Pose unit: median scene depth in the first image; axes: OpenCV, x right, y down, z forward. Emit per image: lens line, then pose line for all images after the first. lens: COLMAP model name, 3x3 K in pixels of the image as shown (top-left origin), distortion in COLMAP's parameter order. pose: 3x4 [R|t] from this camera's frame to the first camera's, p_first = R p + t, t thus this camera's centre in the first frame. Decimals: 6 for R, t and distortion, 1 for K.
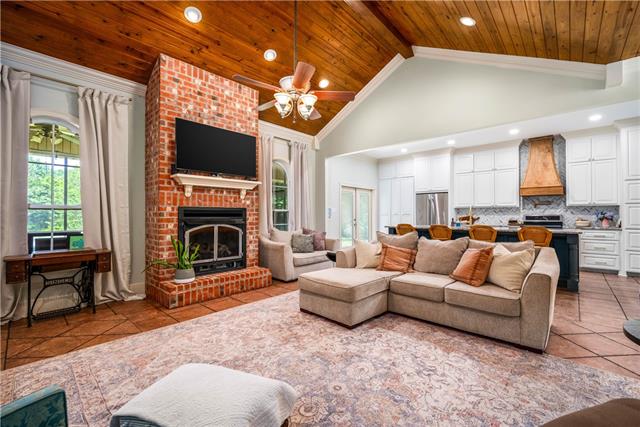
lens RADIAL K [[268.5, 0, 342.4], [0, 268.5, 213.4], [0, 0, 1]] dist [-0.002670, 0.001415]
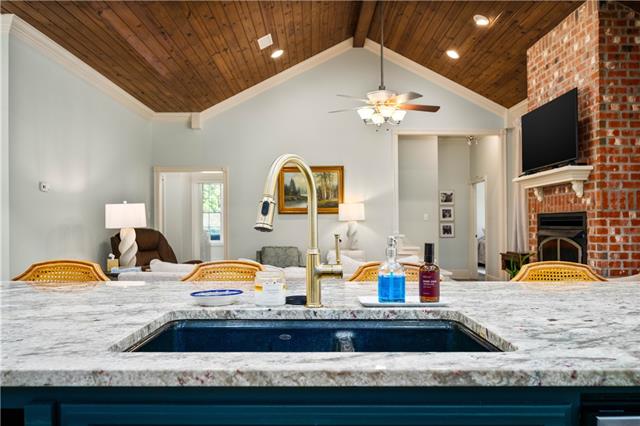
lens RADIAL K [[479.4, 0, 316.1], [0, 479.4, 214.0], [0, 0, 1]] dist [0.010022, -0.001184]
pose [[-0.756487, -0.014060, -0.653857, 0.758889], [0.003486, 0.999668, -0.025530, 0.009946], [0.653999, -0.021592, -0.756187, 1.390214]]
